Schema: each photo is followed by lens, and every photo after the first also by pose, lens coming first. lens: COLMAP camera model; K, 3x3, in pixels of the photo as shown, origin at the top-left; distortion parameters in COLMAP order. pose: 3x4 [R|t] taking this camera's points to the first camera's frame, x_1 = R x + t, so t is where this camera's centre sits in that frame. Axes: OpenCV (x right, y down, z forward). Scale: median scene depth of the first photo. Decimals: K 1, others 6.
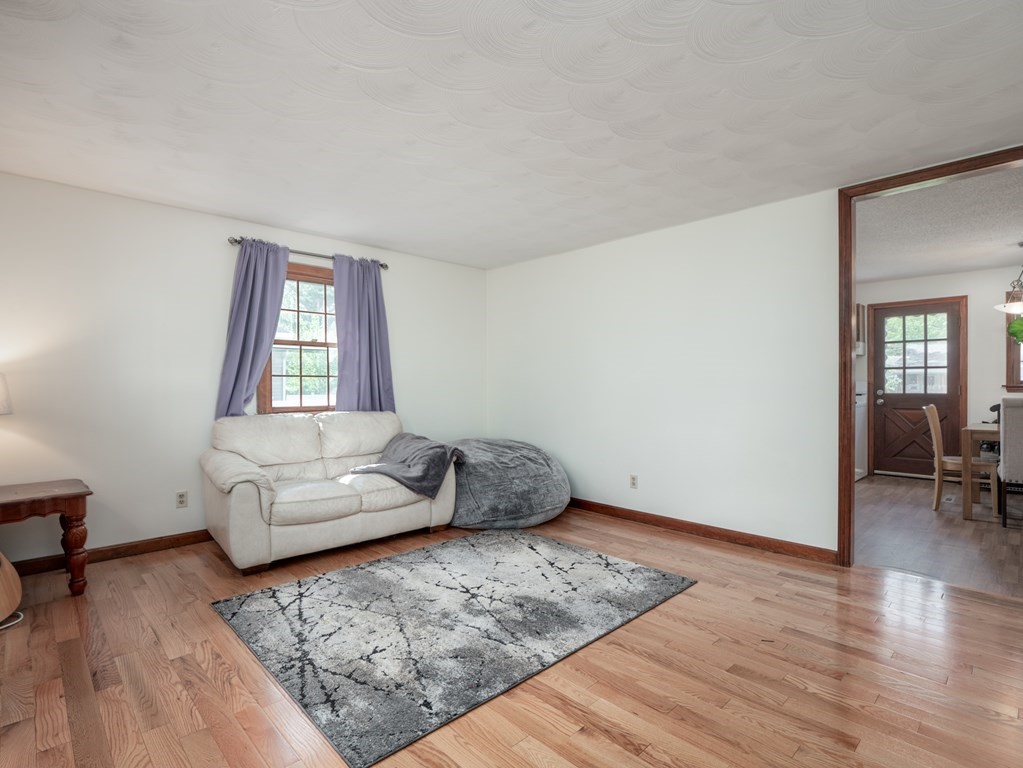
lens RADIAL K [[511.2, 0, 512.1], [0, 511.2, 378.9], [0, 0, 1]] dist [-0.012701, -0.000589]
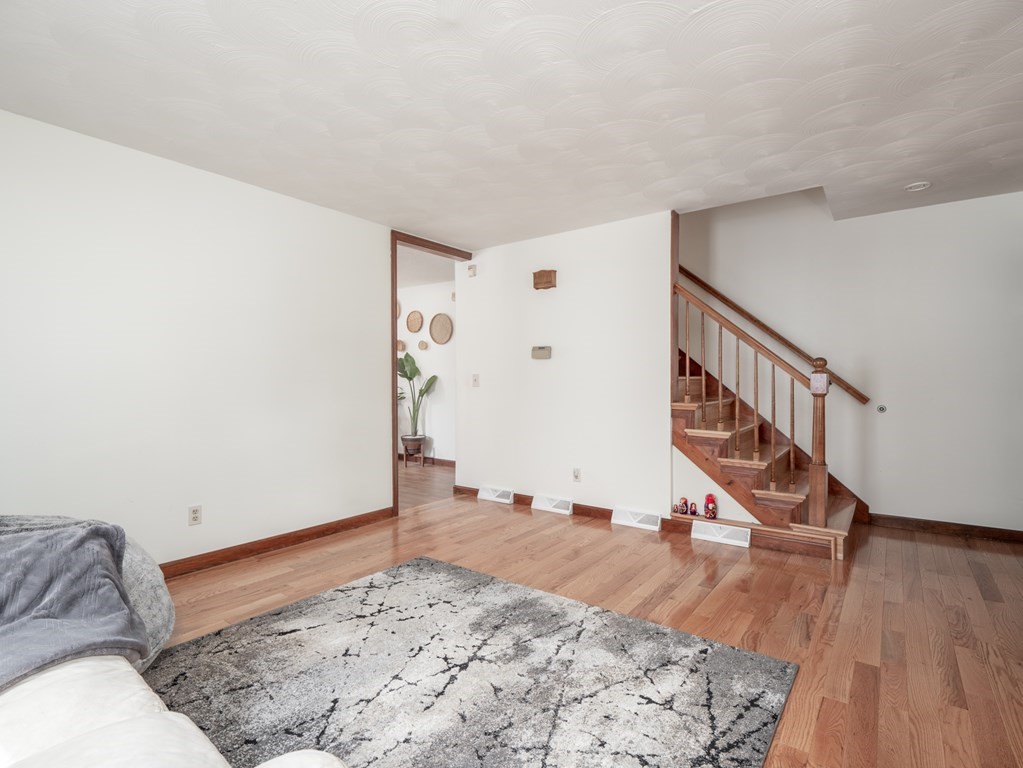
lens RADIAL K [[517.9, 0, 511.5], [0, 517.9, 384.0], [0, 0, 1]] dist [-0.003350, -0.001125]
pose [[-0.163053, -0.007662, 0.986588, -0.875945], [-0.014934, 0.999874, 0.005297, 0.018063], [-0.986504, -0.013870, -0.163147, 1.135717]]
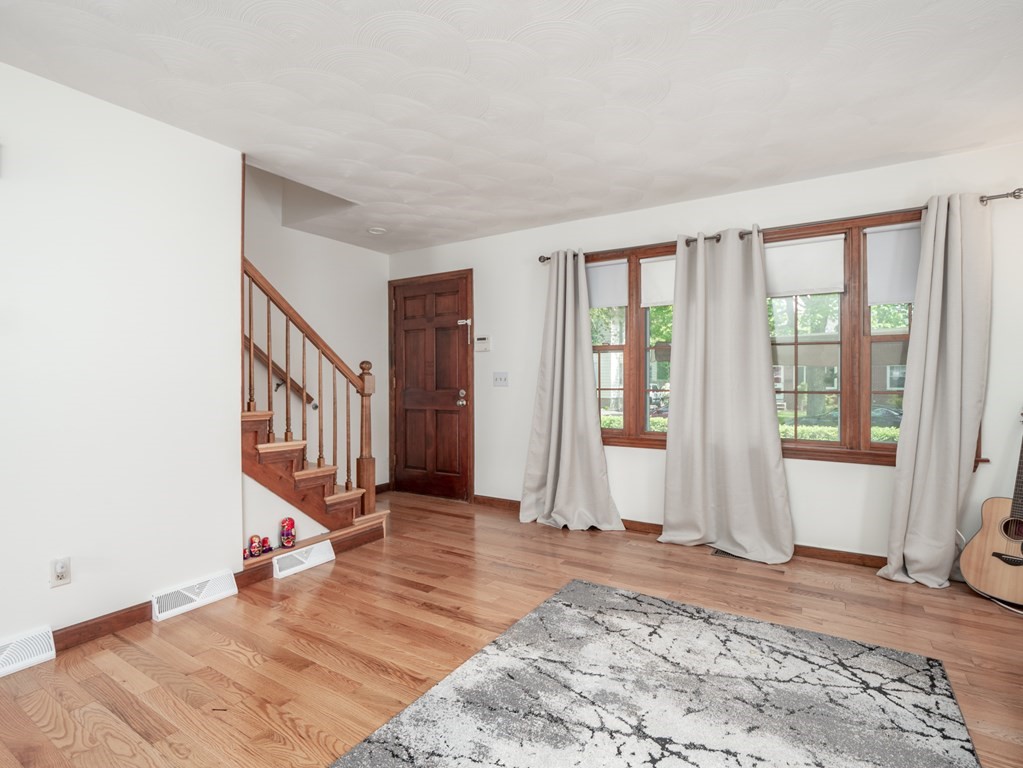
lens RADIAL K [[511.2, 0, 512.1], [0, 511.2, 378.9], [0, 0, 1]] dist [-0.012701, -0.000589]
pose [[-0.970908, 0.004404, -0.239412, 0.220525], [0.008348, 0.999846, -0.015462, 0.023062], [0.239307, -0.017011, -0.970795, 1.627553]]
